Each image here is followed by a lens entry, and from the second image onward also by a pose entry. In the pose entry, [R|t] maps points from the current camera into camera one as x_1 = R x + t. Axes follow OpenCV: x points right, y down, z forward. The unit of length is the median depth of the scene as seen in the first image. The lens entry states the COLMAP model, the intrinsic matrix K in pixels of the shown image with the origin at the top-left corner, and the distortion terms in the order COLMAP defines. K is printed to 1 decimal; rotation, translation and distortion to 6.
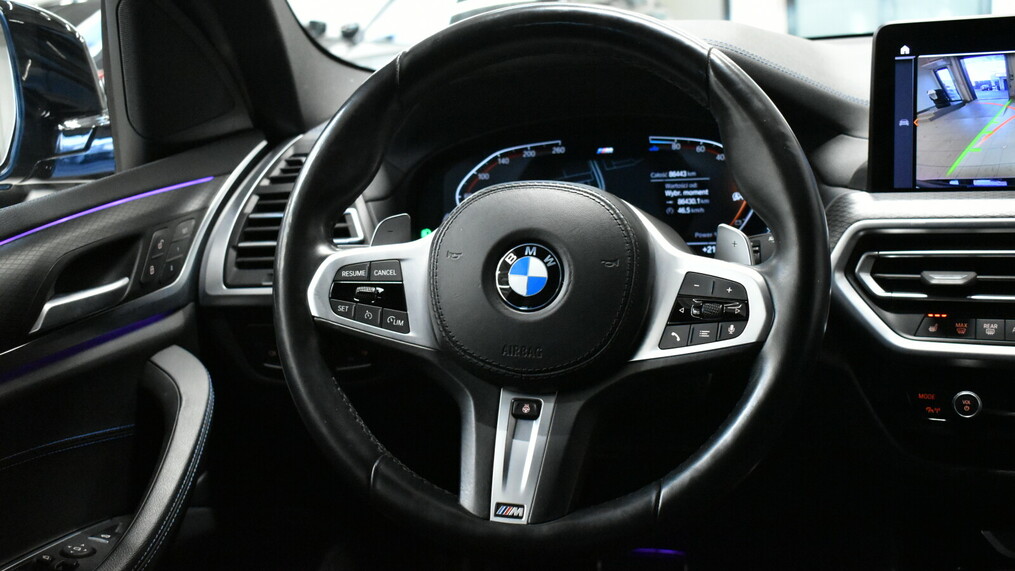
lens RADIAL K [[1188.3, 0, 507.5], [0, 1188.3, 285.5], [0, 0, 1]] dist [-0.025783, -0.006053]
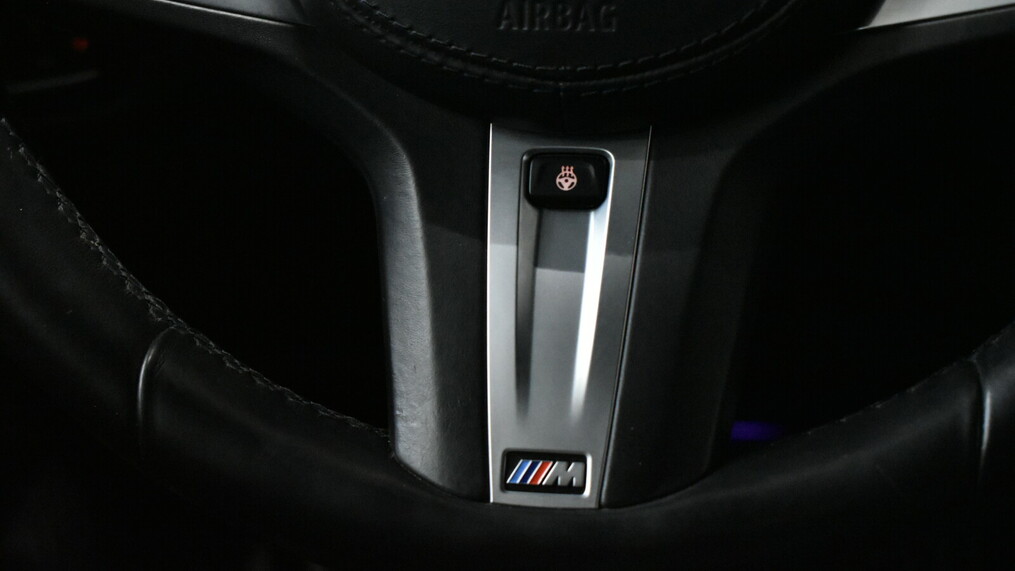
lens RADIAL K [[2162.5, 0, 507.5], [0, 2162.5, 285.5], [0, 0, 1]] dist [0.008146, 0.174772]
pose [[0.994836, -0.057727, 0.083483, -0.052231], [0.042502, 0.983855, 0.173848, 0.020475], [-0.092171, -0.169402, 0.981228, 0.334846]]
